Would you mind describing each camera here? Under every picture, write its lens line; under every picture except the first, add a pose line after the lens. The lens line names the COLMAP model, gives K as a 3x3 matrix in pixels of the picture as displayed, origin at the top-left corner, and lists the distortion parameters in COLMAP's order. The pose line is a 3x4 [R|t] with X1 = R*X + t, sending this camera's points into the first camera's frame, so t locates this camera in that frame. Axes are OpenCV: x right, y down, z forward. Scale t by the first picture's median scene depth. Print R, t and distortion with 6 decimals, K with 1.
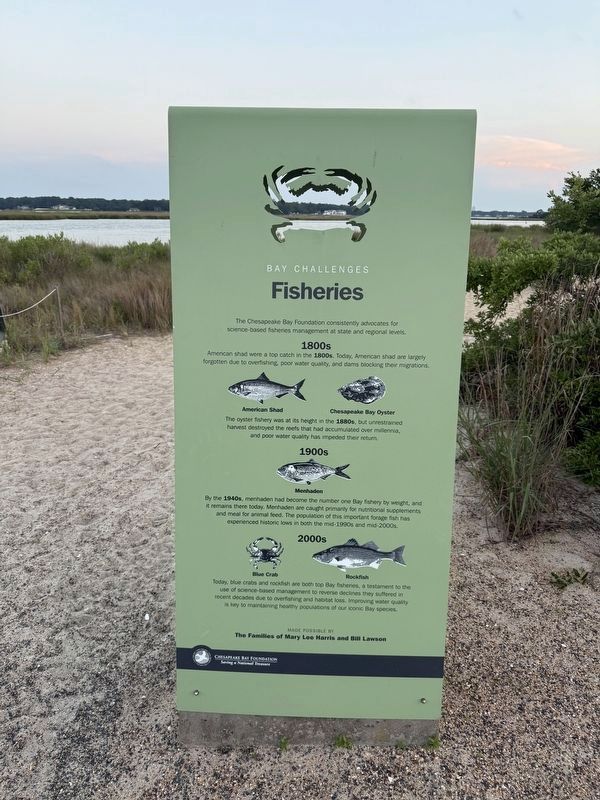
lens RADIAL K [[572.0, 0, 296.3], [0, 572.0, 393.1], [0, 0, 1]] dist [0.079413, -0.125801]
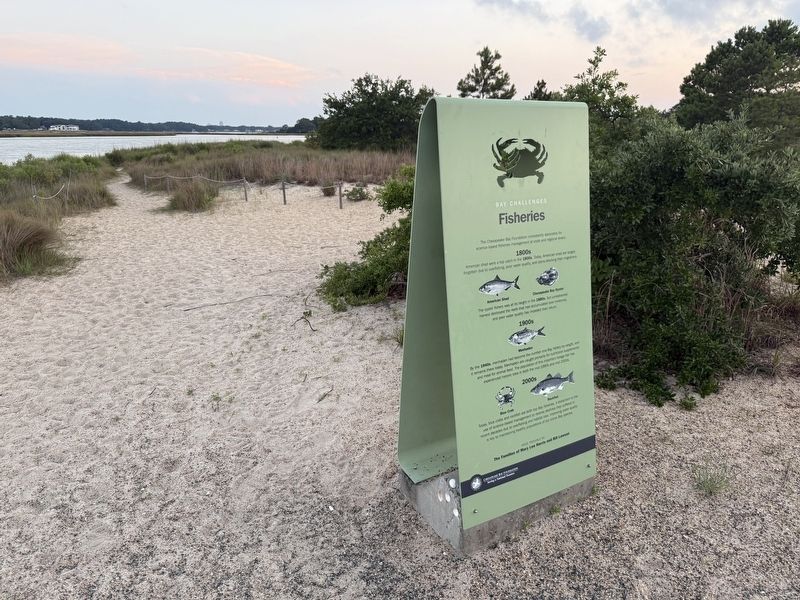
lens RADIAL K [[572.0, 0, 400.0], [0, 572.0, 300.0], [0, 0, 1]] dist [0.079413, -0.125801]
pose [[0.841768, -0.160009, 0.515582, -0.998931], [0.166215, 0.985487, 0.034469, -0.062124], [-0.513614, 0.056683, 0.856147, -0.128061]]
